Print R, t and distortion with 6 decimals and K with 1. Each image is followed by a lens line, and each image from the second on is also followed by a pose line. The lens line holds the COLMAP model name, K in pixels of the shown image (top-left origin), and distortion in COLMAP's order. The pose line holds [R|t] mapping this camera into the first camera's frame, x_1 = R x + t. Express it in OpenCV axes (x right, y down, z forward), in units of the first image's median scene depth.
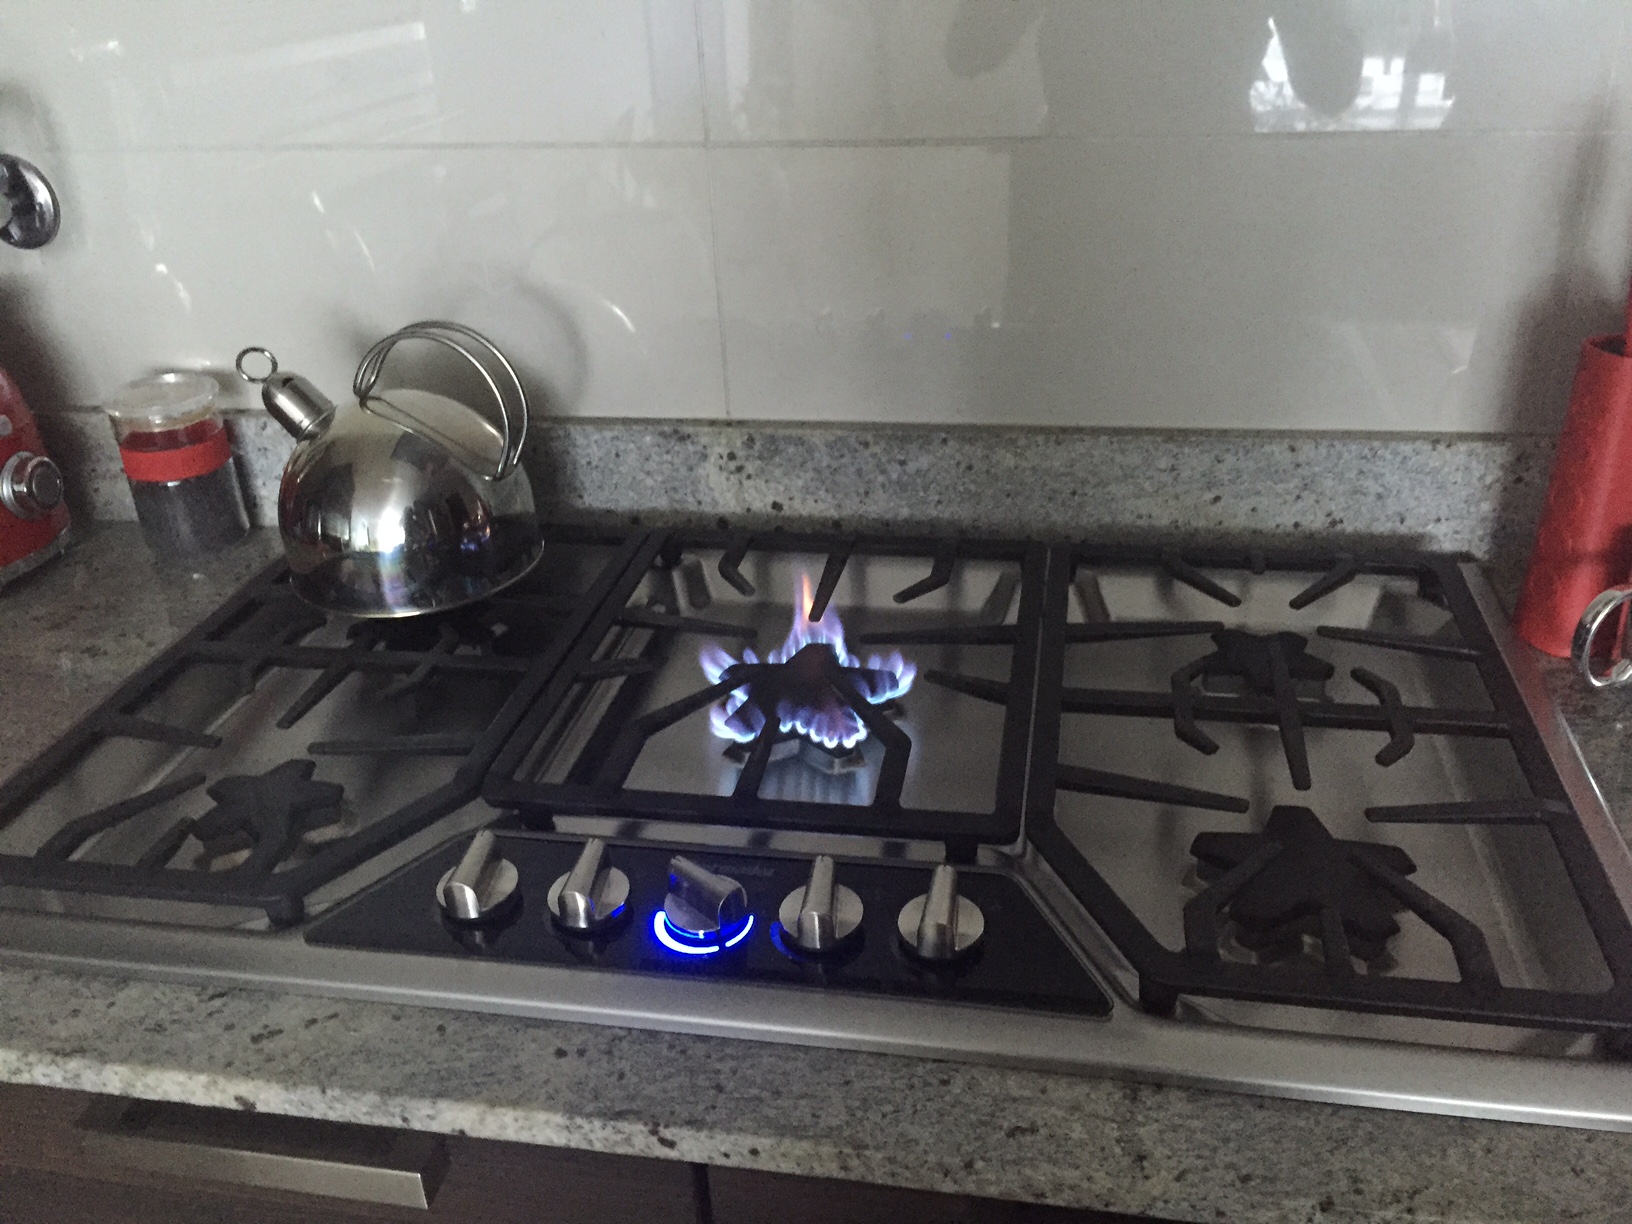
lens RADIAL K [[1374.7, 0, 816.0], [0, 1374.7, 612.0], [0, 0, 1]] dist [0.032831, -0.003985]
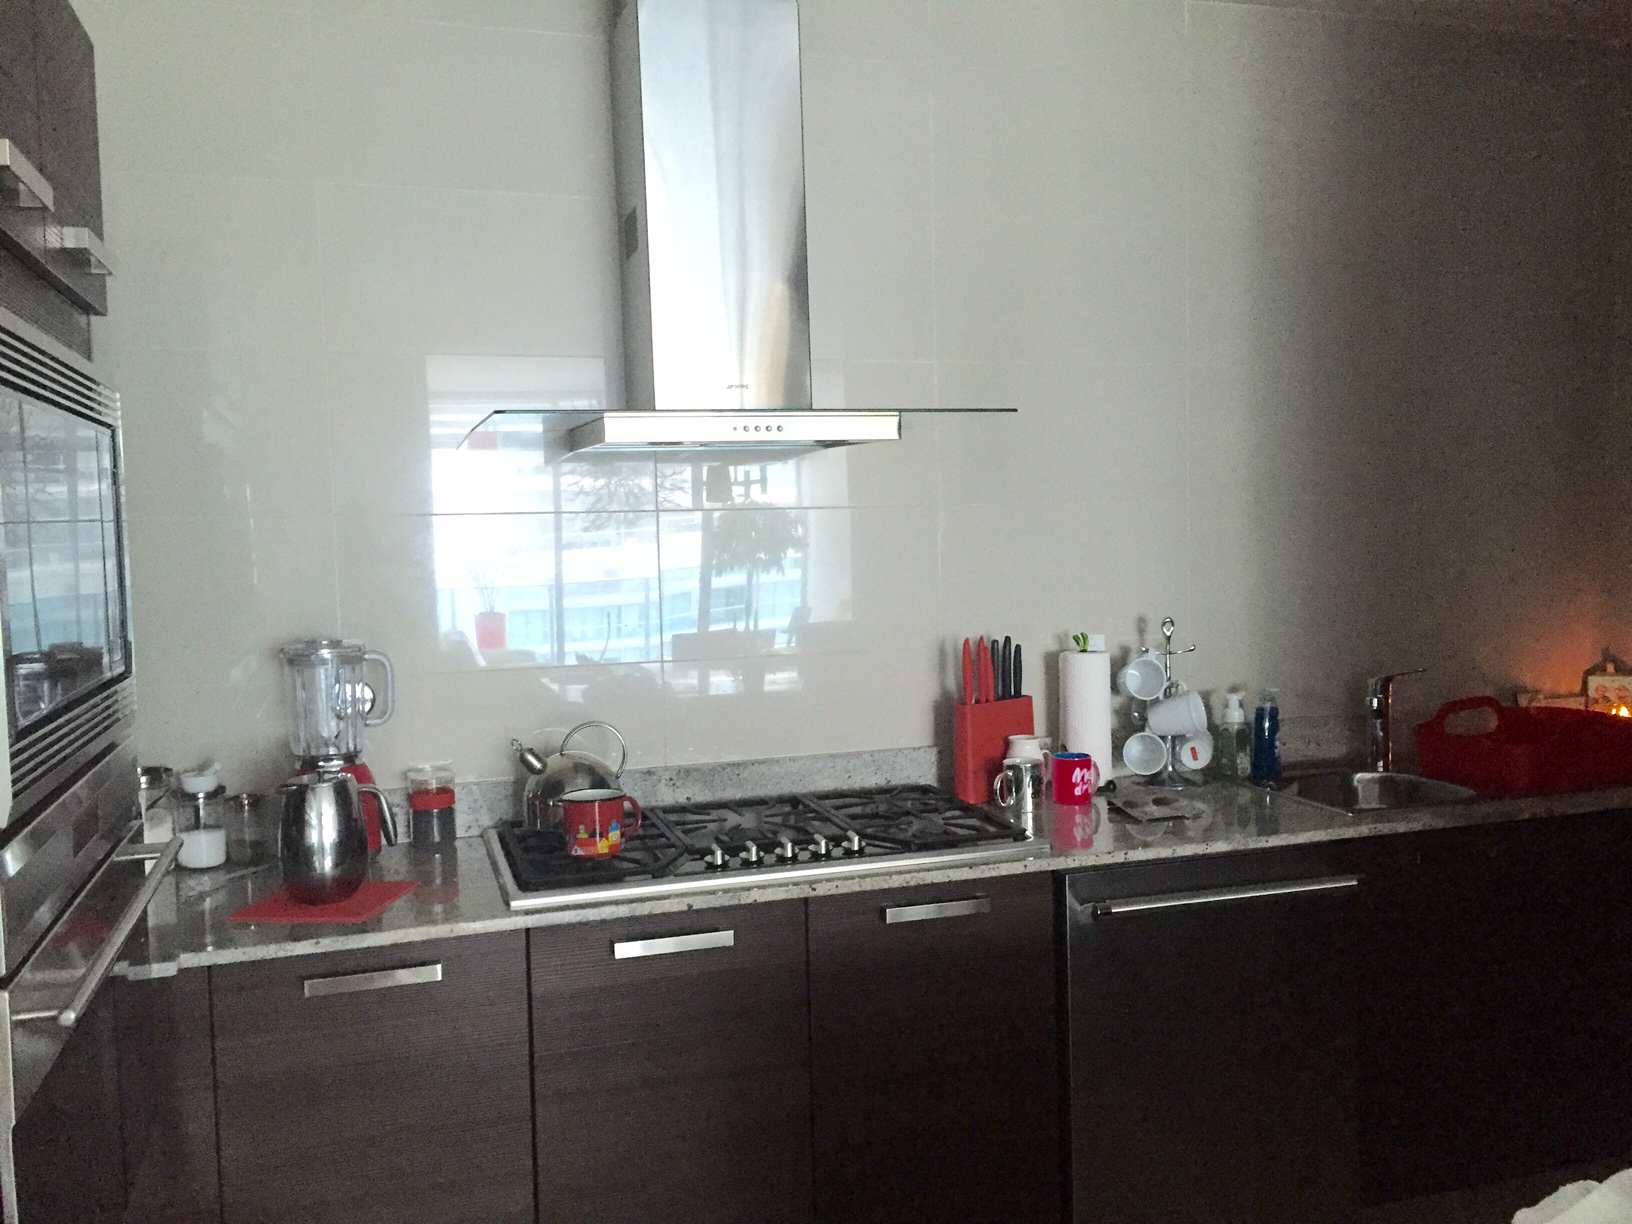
lens RADIAL K [[1374.7, 0, 816.0], [0, 1374.7, 612.0], [0, 0, 1]] dist [0.032831, -0.003985]
pose [[0.886875, -0.015414, 0.461752, -1.044693], [0.202137, 0.911655, -0.357808, 0.595402], [-0.415443, 0.410668, 0.811639, -1.349402]]
